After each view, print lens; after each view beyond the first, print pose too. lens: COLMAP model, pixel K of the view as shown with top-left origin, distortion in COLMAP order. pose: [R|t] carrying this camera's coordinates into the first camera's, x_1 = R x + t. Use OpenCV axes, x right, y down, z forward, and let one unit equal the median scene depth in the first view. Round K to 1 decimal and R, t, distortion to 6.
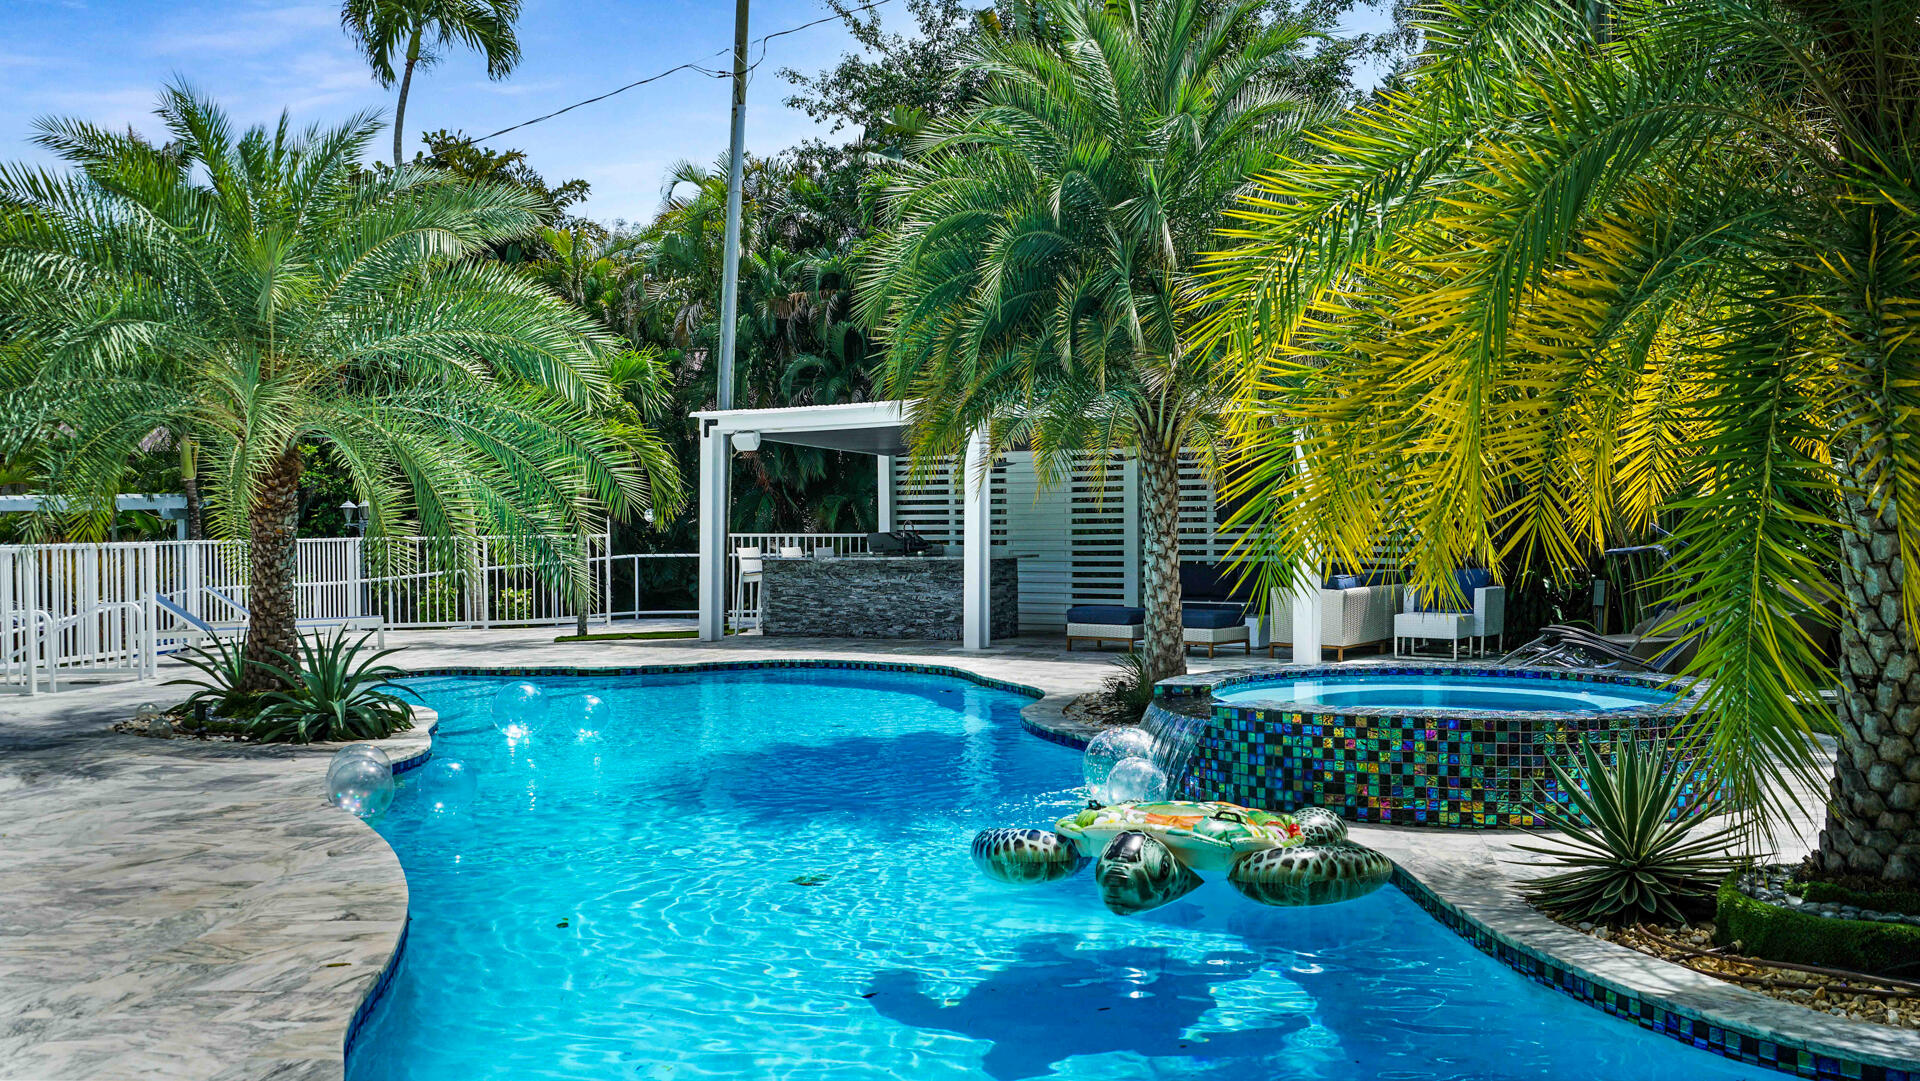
lens RADIAL K [[1871.9, 0, 960.0], [0, 1871.9, 540.5], [0, 0, 1]] dist [0.083229, -0.000283]
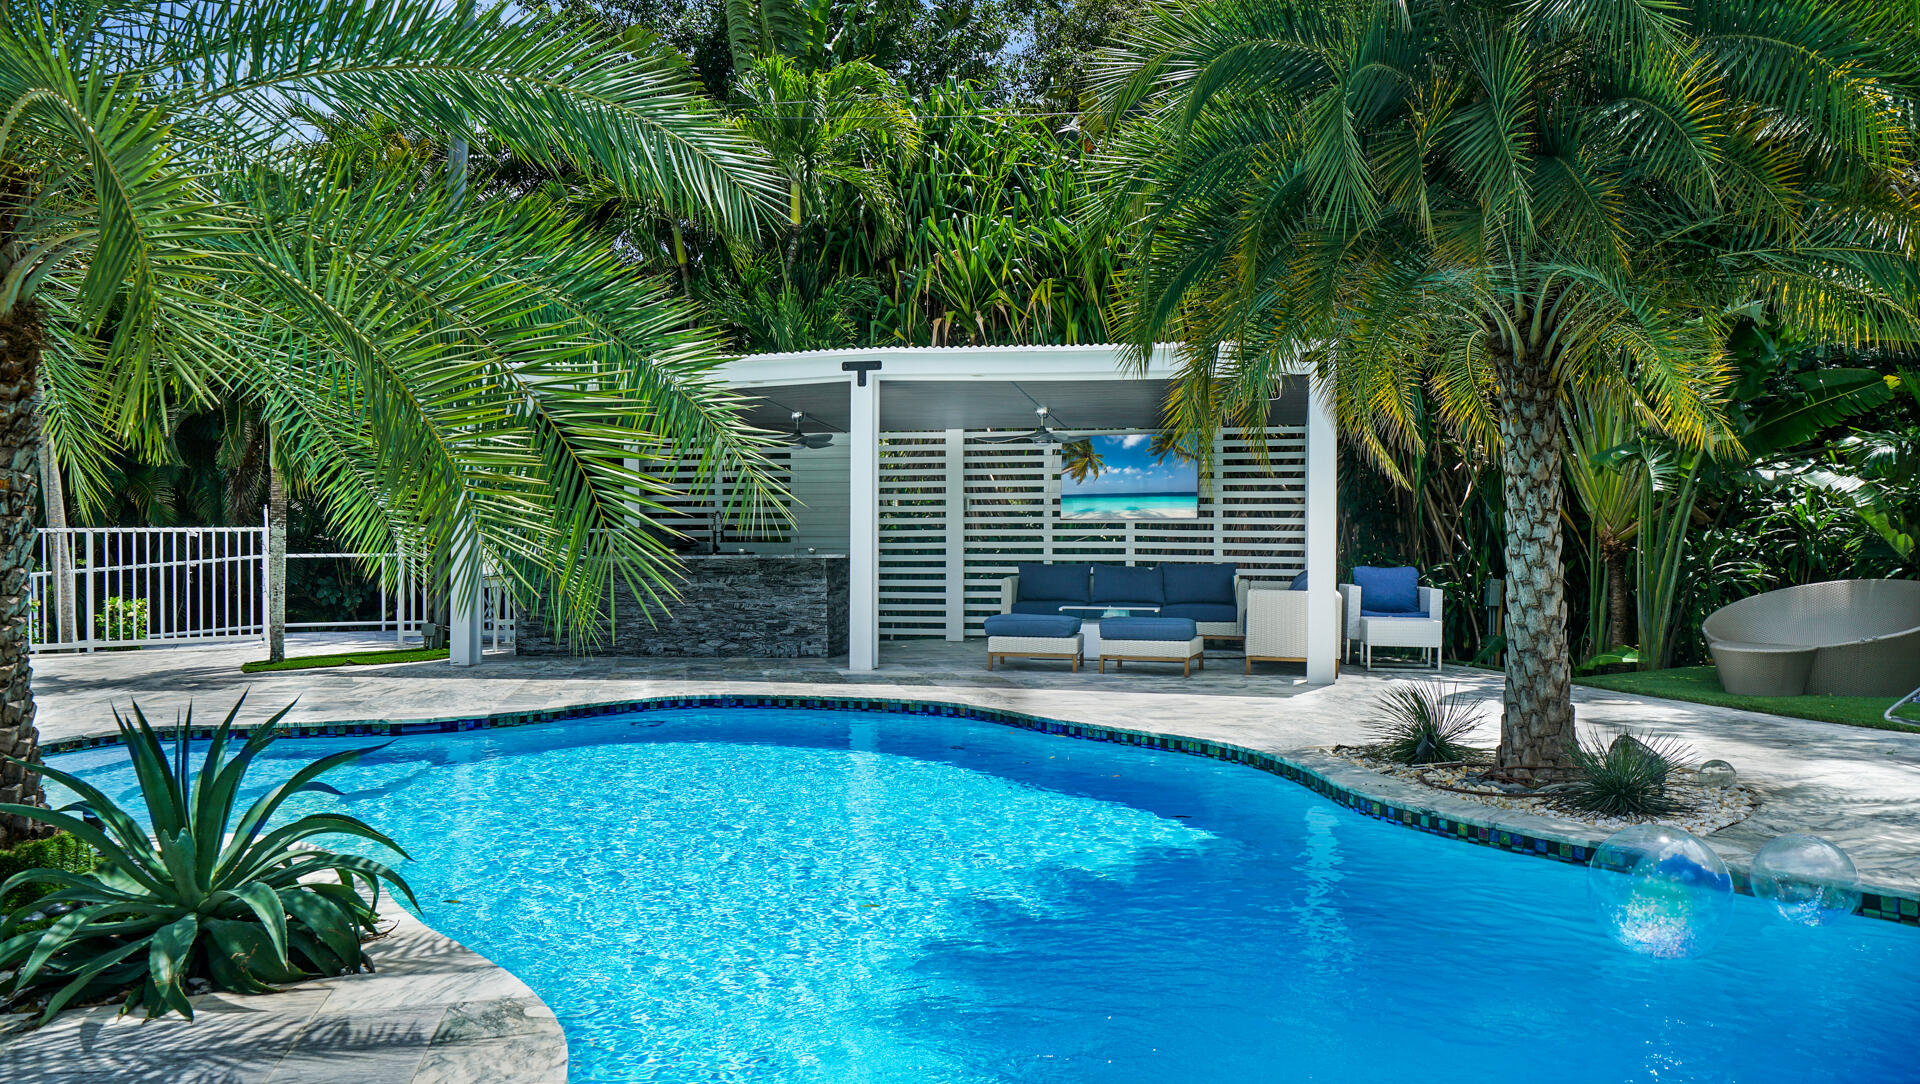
lens RADIAL K [[1502.0, 0, 961.4], [0, 1502.0, 553.1], [0, 0, 1]] dist [-0.001695, 0.039504]
pose [[0.929956, 0.000913, 0.367669, -0.276836], [-0.001787, 0.999996, 0.002037, 0.010417], [-0.367666, -0.002551, 0.929954, 0.585919]]
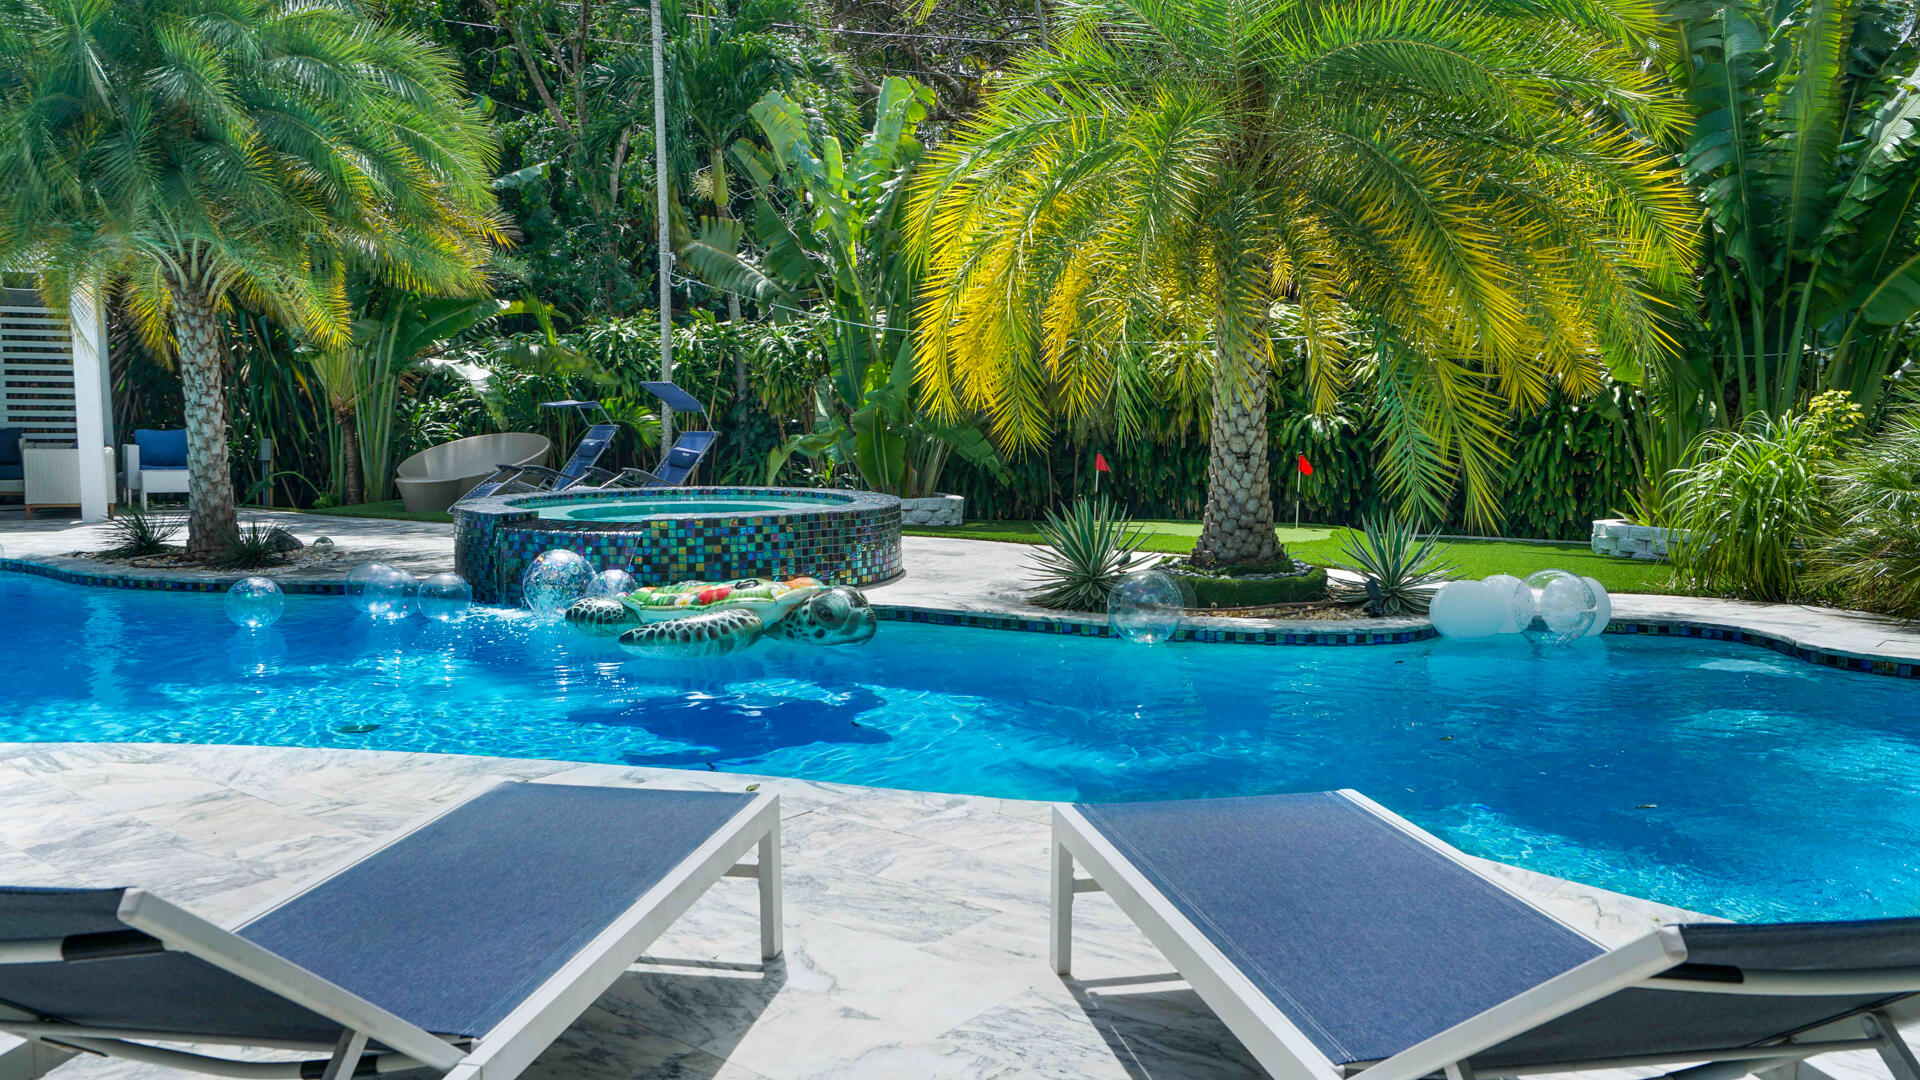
lens RADIAL K [[1502.0, 0, 961.4], [0, 1502.0, 551.1], [0, 0, 1]] dist [-0.001695, 0.039504]
pose [[0.471534, -0.080975, 0.878122, -0.429771], [0.006438, 0.996065, 0.088394, 0.015733], [-0.881824, -0.036028, 0.470200, 0.246329]]
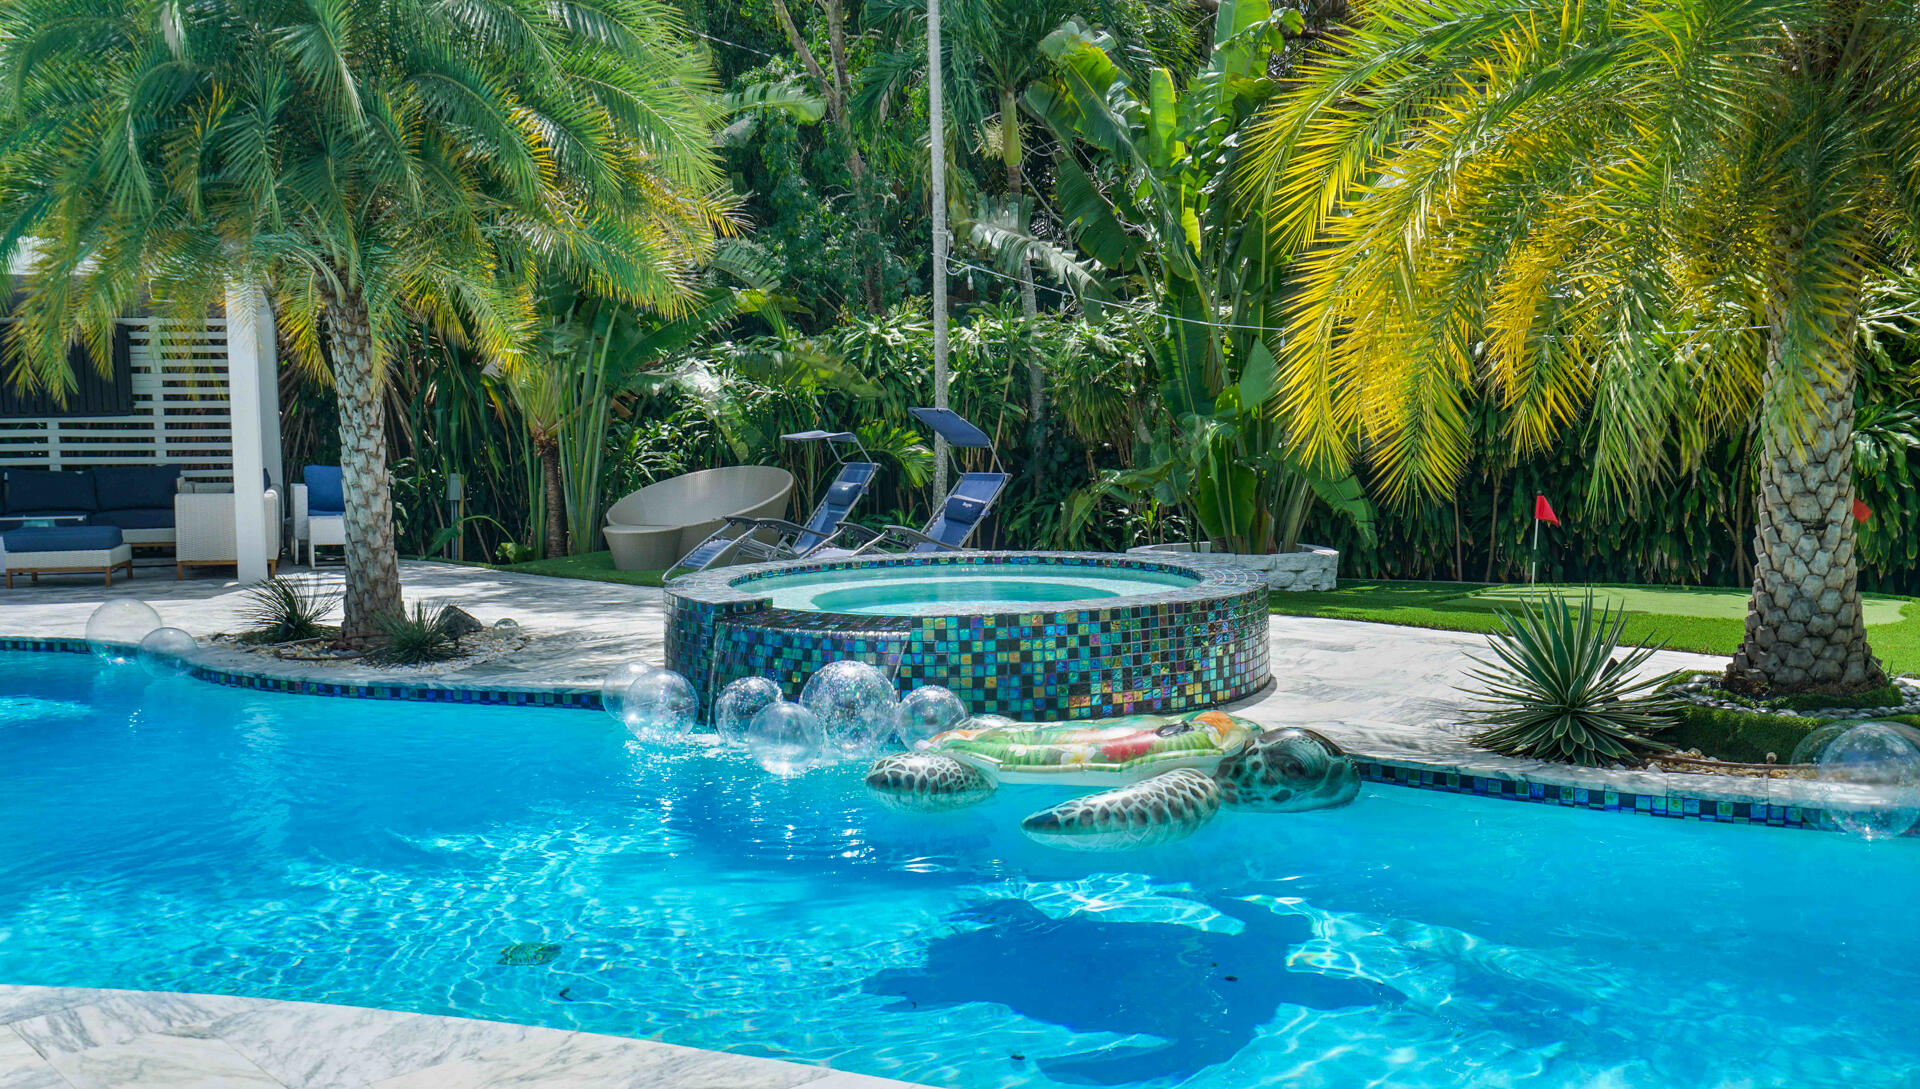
lens RADIAL K [[1867.3, 0, 940.3], [0, 1867.3, 558.4], [0, 0, 1]] dist [0.023079, 0.111205]
pose [[0.630397, -0.068217, 0.773269, -0.362577], [0.018014, 0.997149, 0.073281, -0.001751], [-0.776063, -0.032266, 0.629829, 0.304274]]
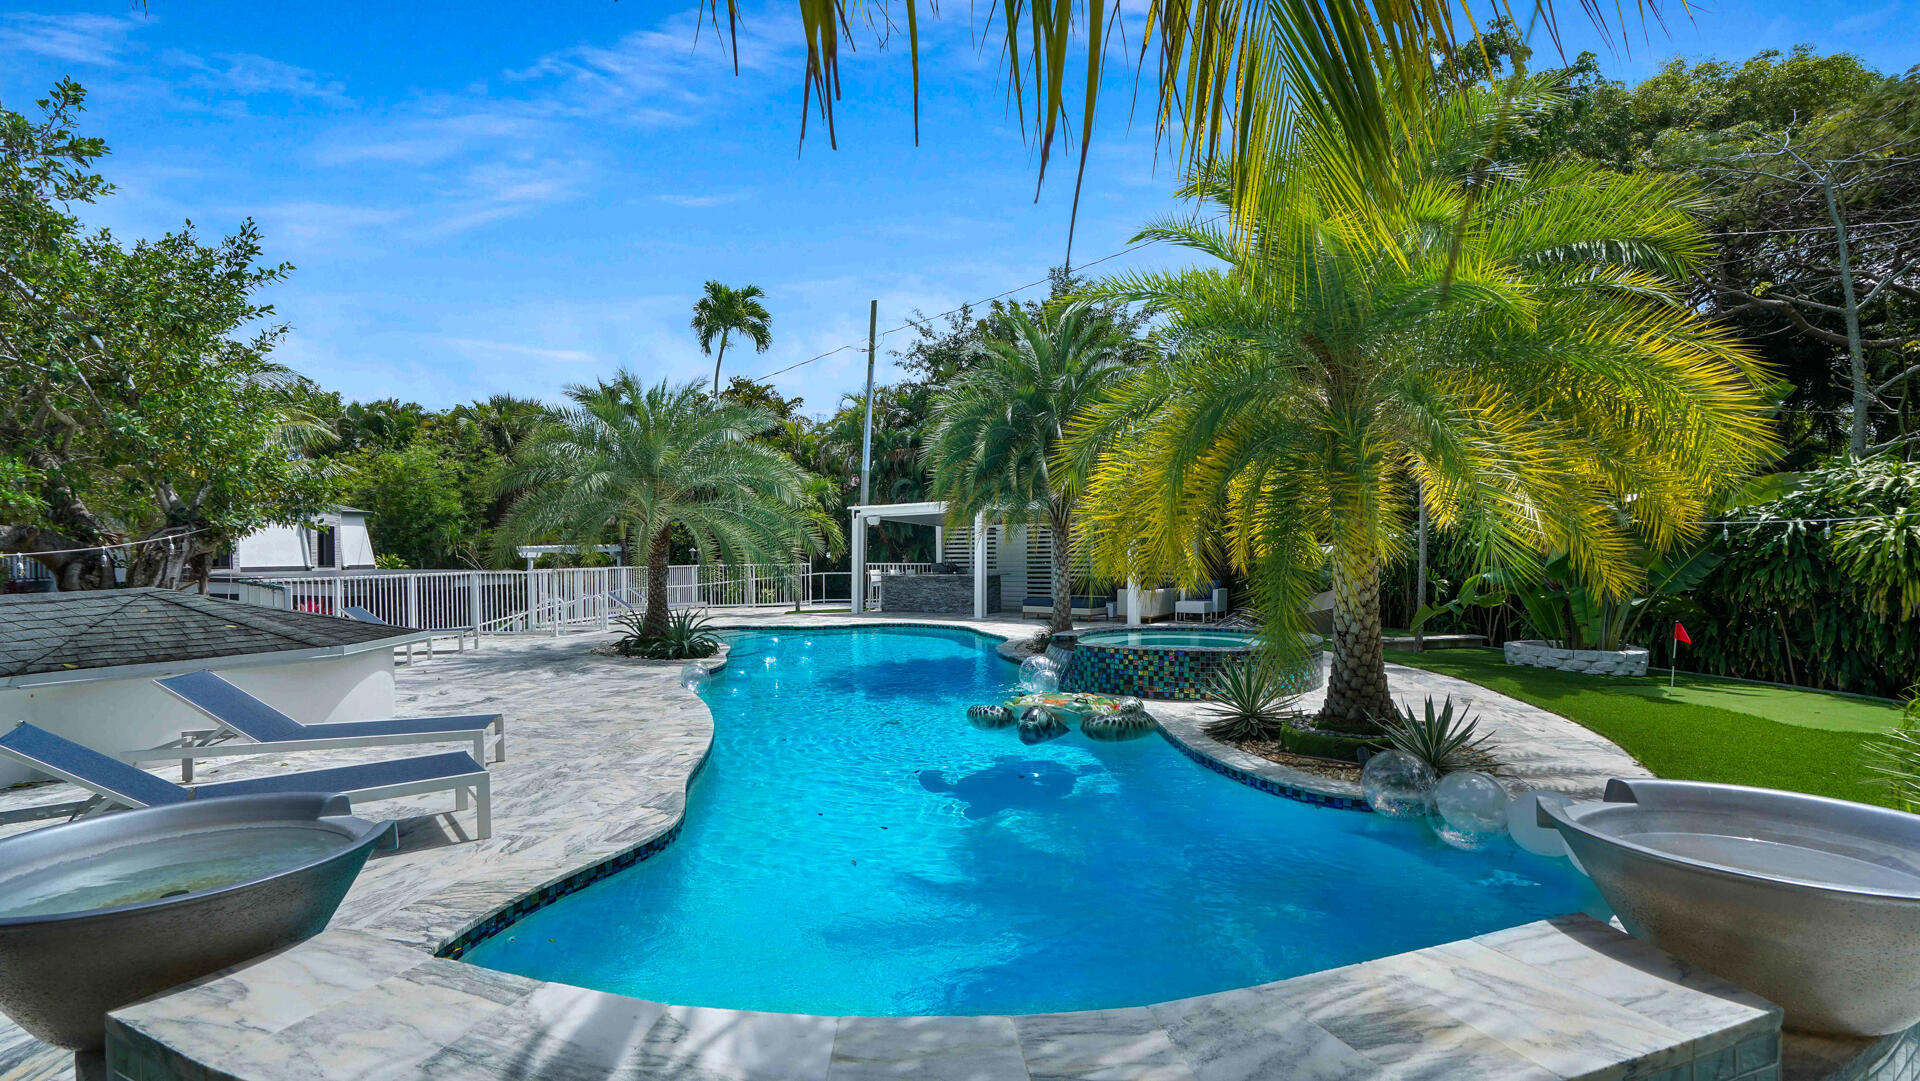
lens RADIAL K [[907.4, 0, 950.2], [0, 907.4, 544.9], [0, 0, 1]] dist [-0.047017, 0.000265]
pose [[0.999296, -0.001164, -0.037507, 0.019255], [0.000378, 0.999780, -0.020948, -0.004892], [0.037523, 0.020920, 0.999077, -0.046958]]
